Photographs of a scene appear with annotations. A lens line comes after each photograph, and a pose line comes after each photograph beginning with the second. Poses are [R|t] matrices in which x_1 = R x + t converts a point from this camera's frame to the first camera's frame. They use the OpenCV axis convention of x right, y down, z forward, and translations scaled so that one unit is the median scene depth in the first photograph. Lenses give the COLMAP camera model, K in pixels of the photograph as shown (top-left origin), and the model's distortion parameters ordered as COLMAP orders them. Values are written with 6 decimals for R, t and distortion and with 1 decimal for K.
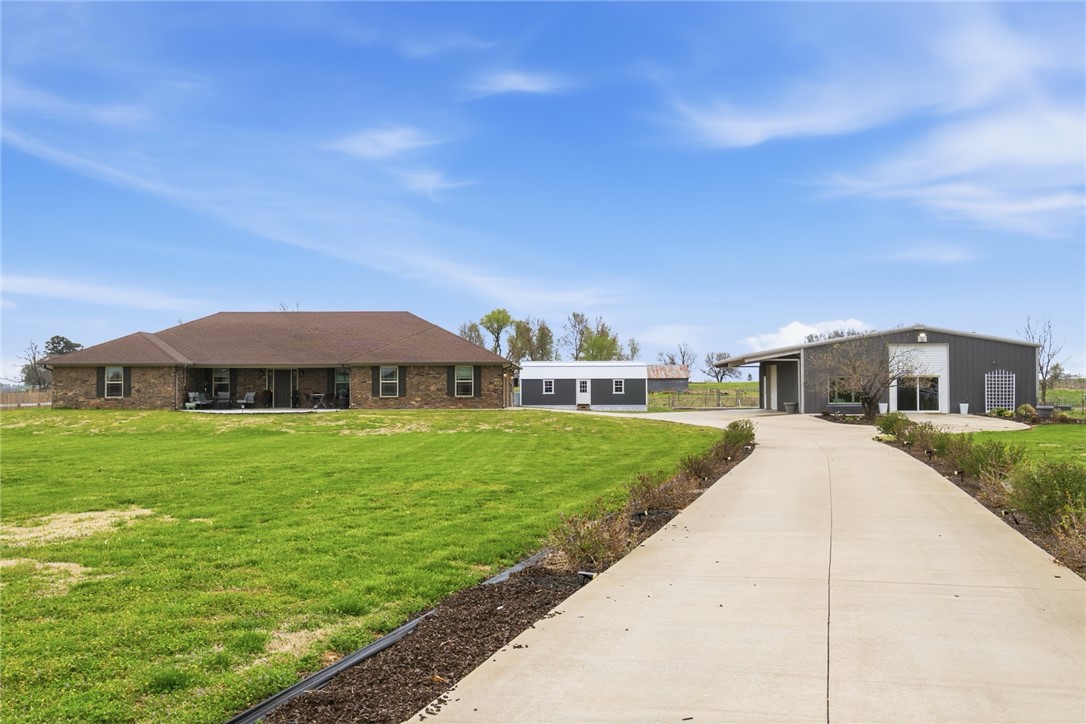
lens RADIAL K [[997.8, 0, 544.4], [0, 997.8, 362.6], [0, 0, 1]] dist [0.019169, 0.000000]
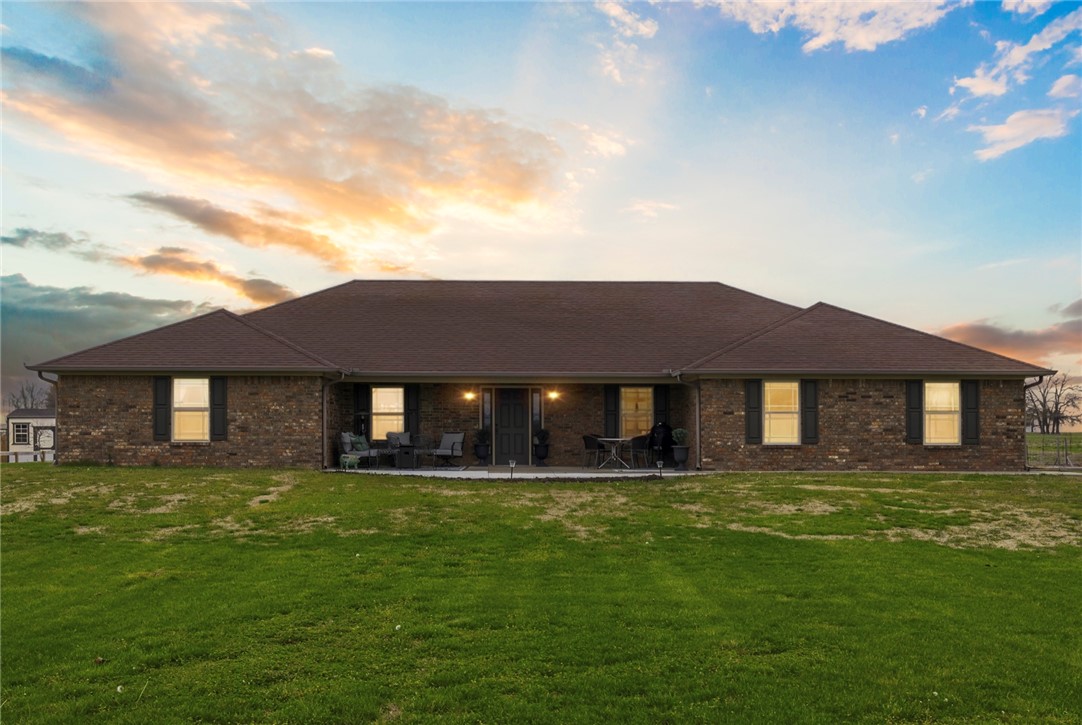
lens RADIAL K [[1224.0, 0, 539.8], [0, 1224.0, 363.0], [0, 0, 1]] dist [0.020769, 0.000000]
pose [[0.999317, 0.009318, 0.035751, -0.287239], [-0.007962, 0.999251, -0.037880, 0.018388], [-0.036077, 0.037569, 0.998643, 0.418581]]
